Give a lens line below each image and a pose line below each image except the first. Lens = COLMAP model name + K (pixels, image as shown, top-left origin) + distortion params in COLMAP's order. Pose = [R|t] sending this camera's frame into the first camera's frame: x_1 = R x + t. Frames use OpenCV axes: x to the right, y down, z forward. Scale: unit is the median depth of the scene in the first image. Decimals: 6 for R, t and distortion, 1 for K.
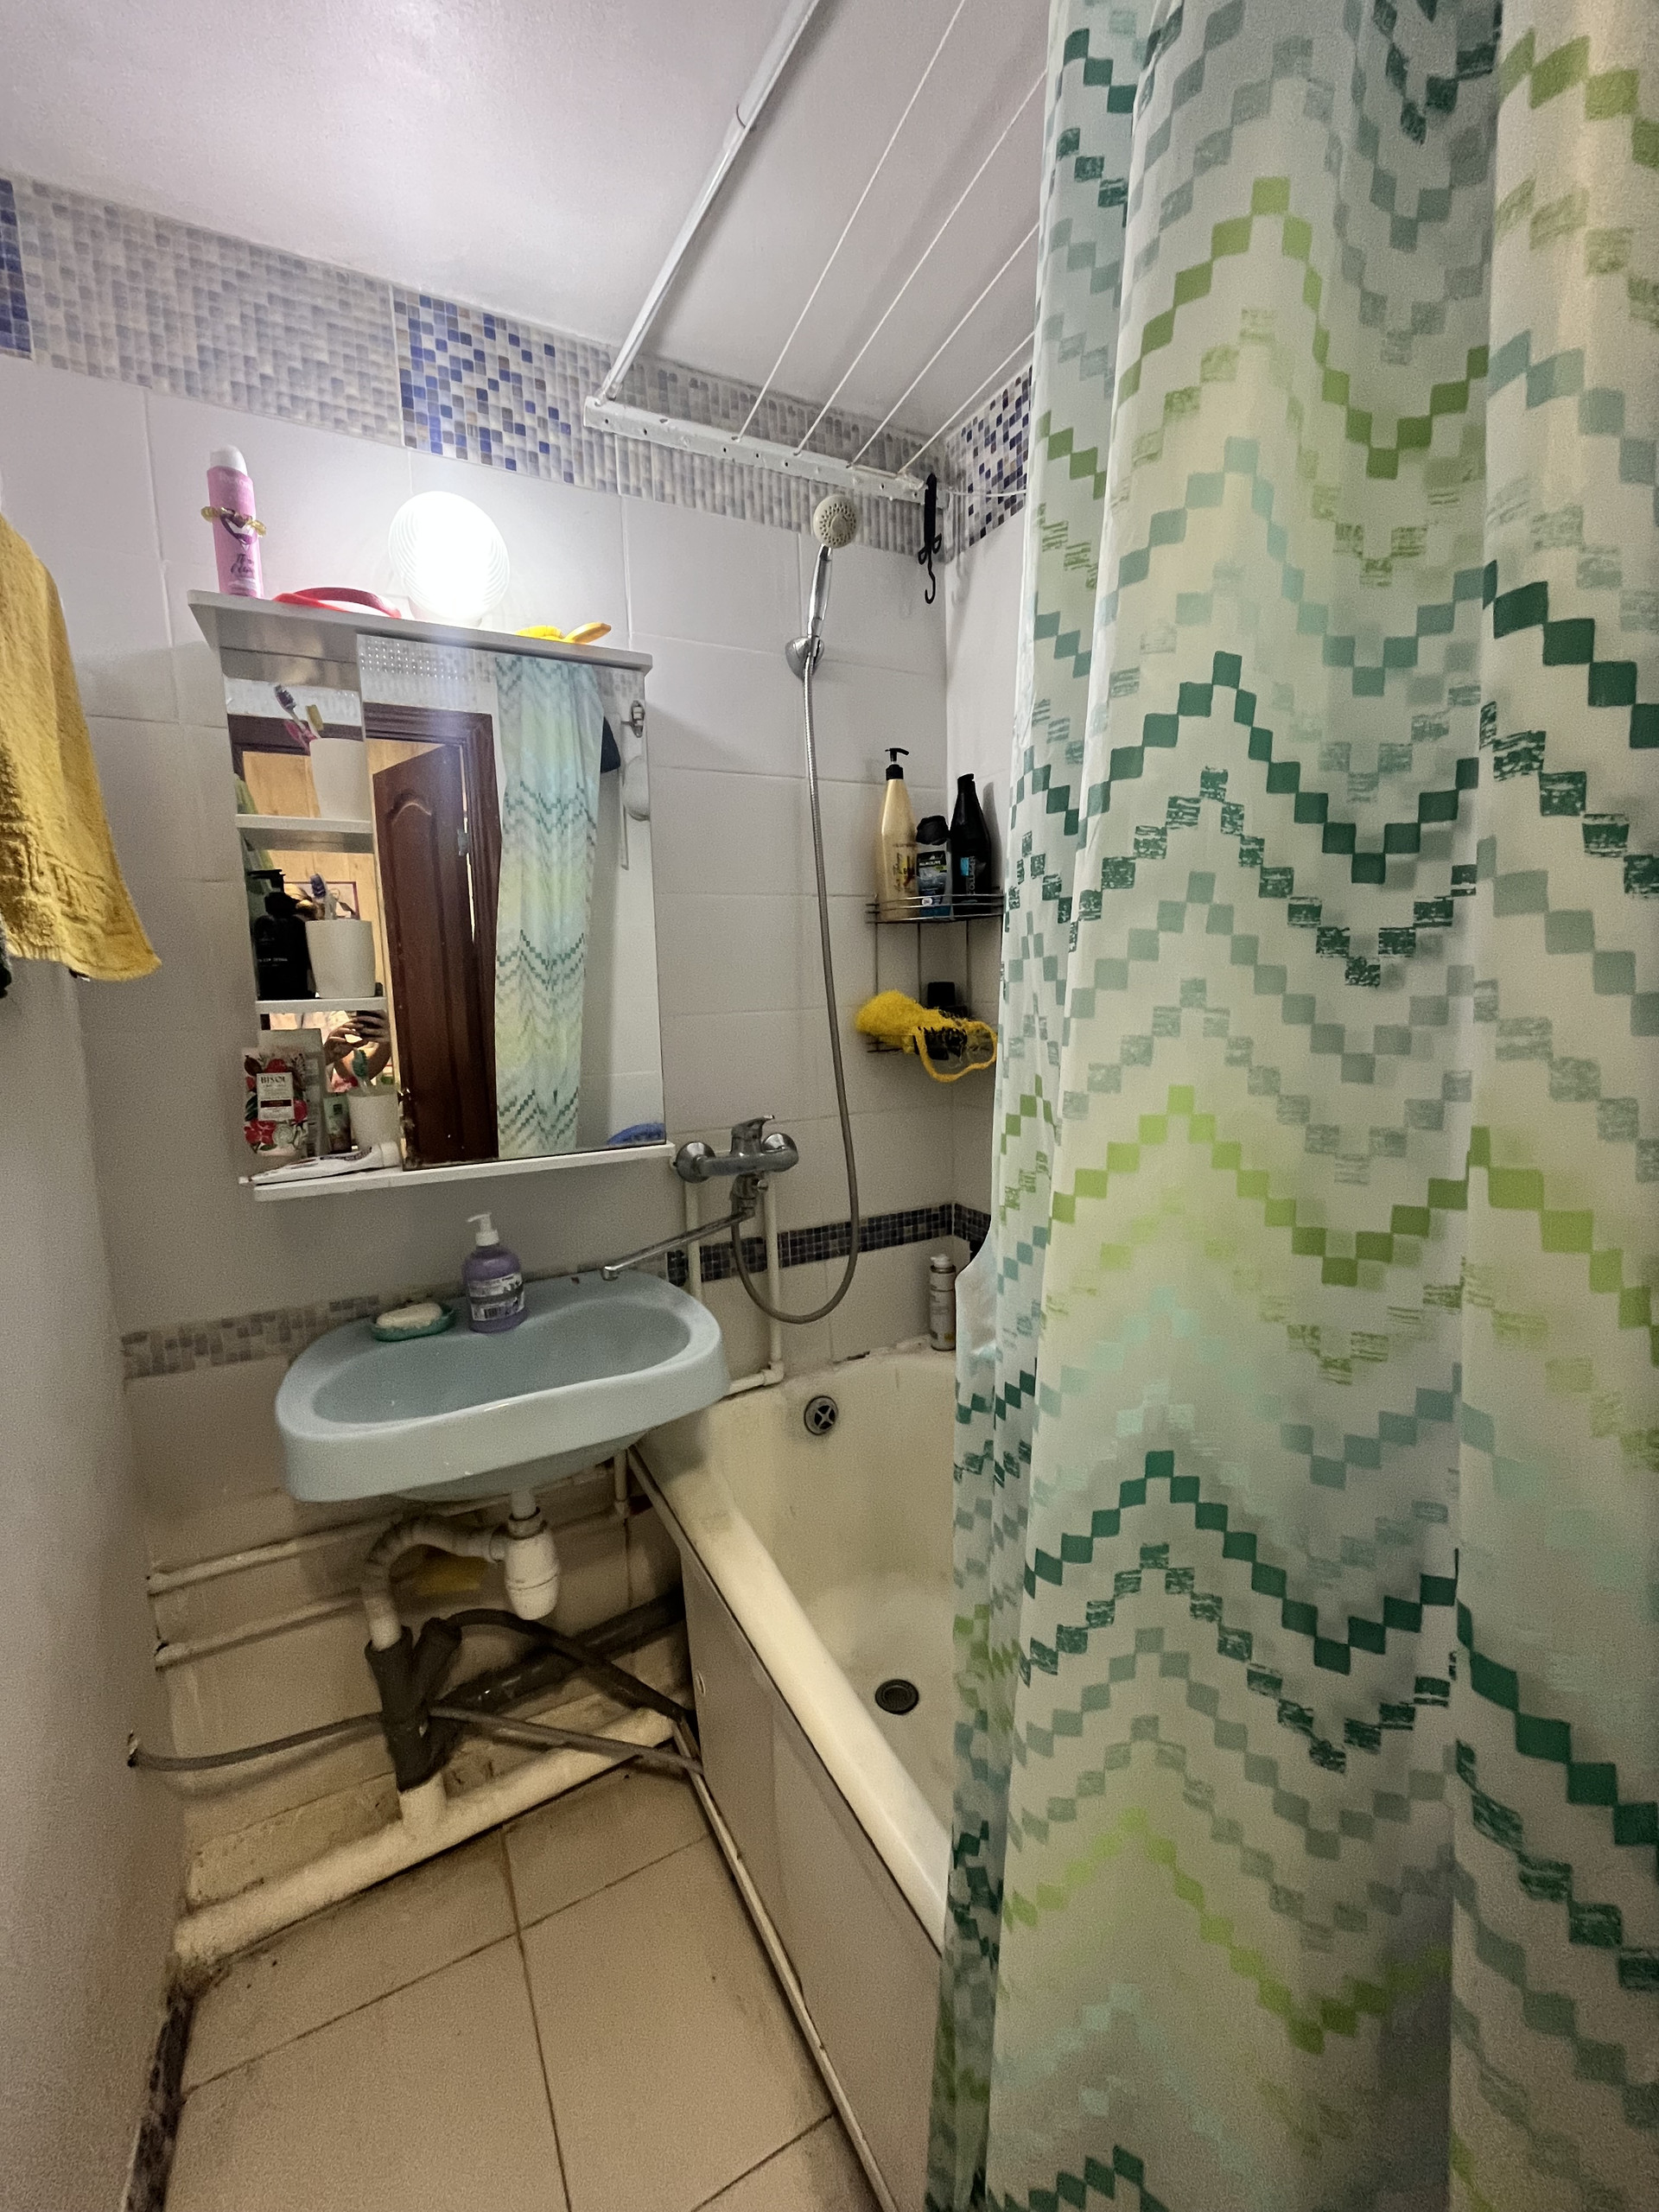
lens RADIAL K [[896.4, 0, 835.2], [0, 896.4, 1098.9], [0, 0, 1]] dist [-0.001863, -0.000073]
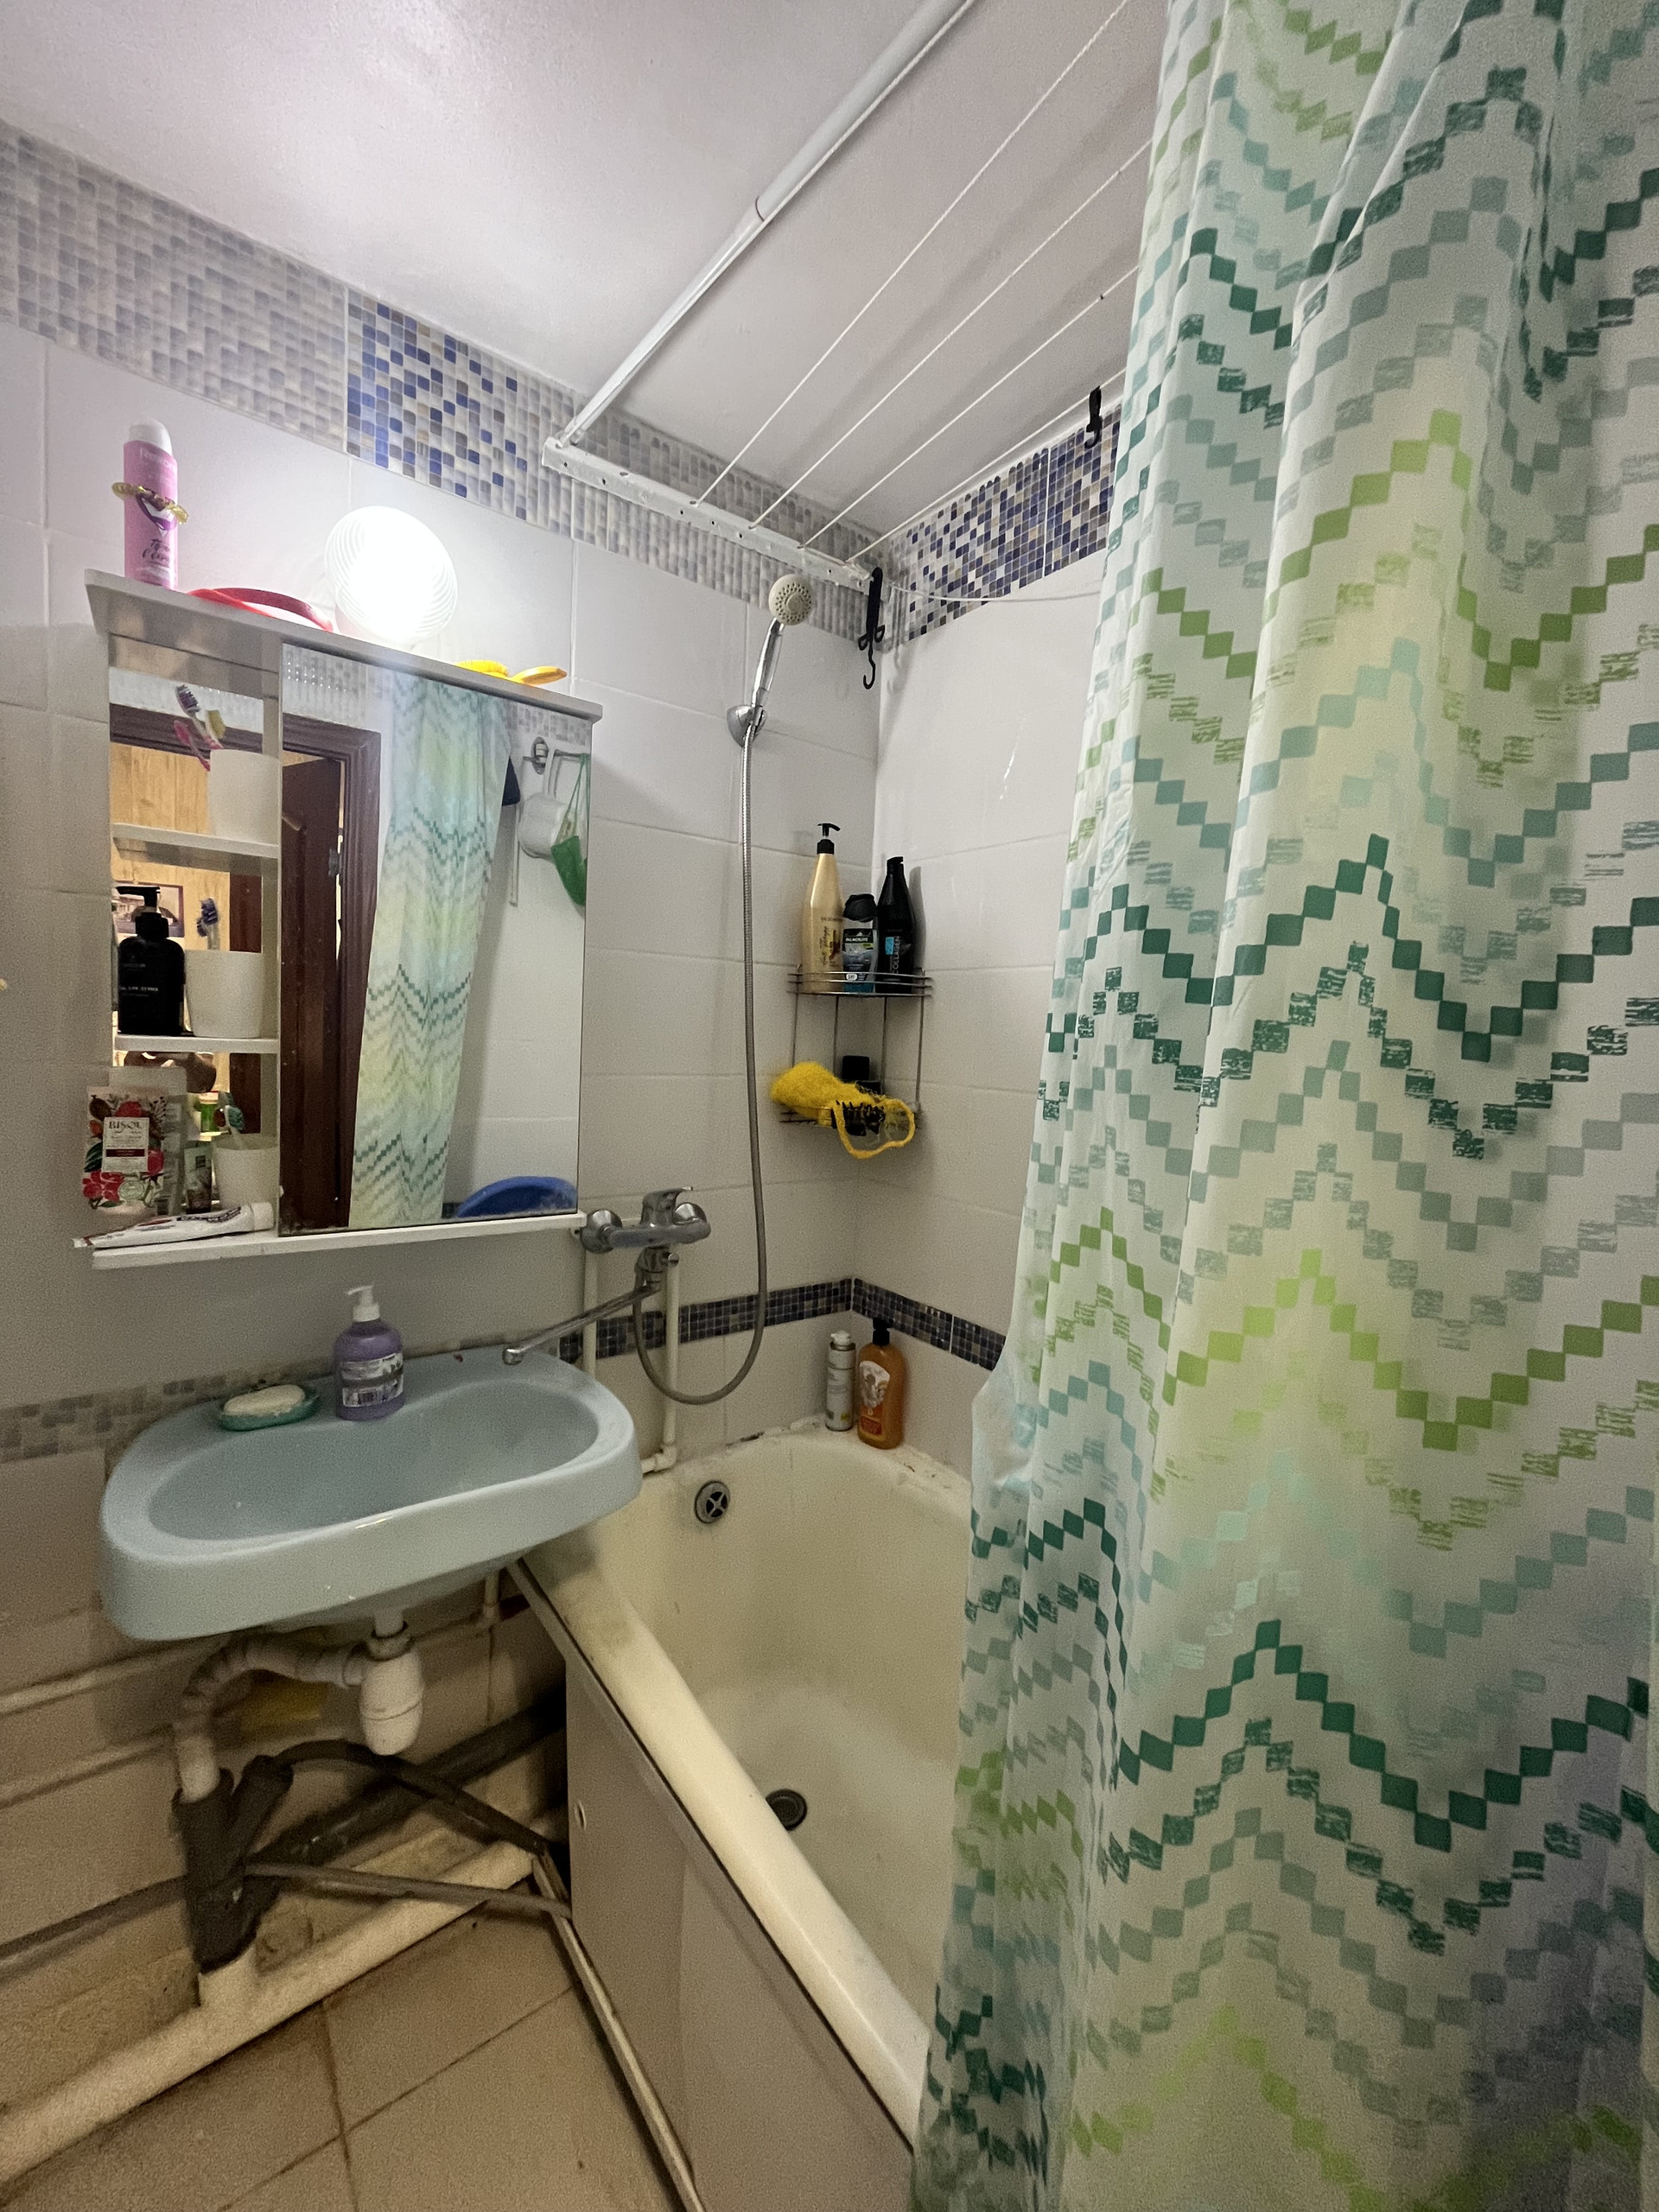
lens RADIAL K [[896.4, 0, 835.2], [0, 896.4, 1098.9], [0, 0, 1]] dist [-0.001863, -0.000073]
pose [[0.983870, 0.060874, 0.168210, -0.093291], [-0.051390, 0.996864, -0.060174, -0.027988], [-0.171346, 0.050559, 0.983913, 0.029460]]
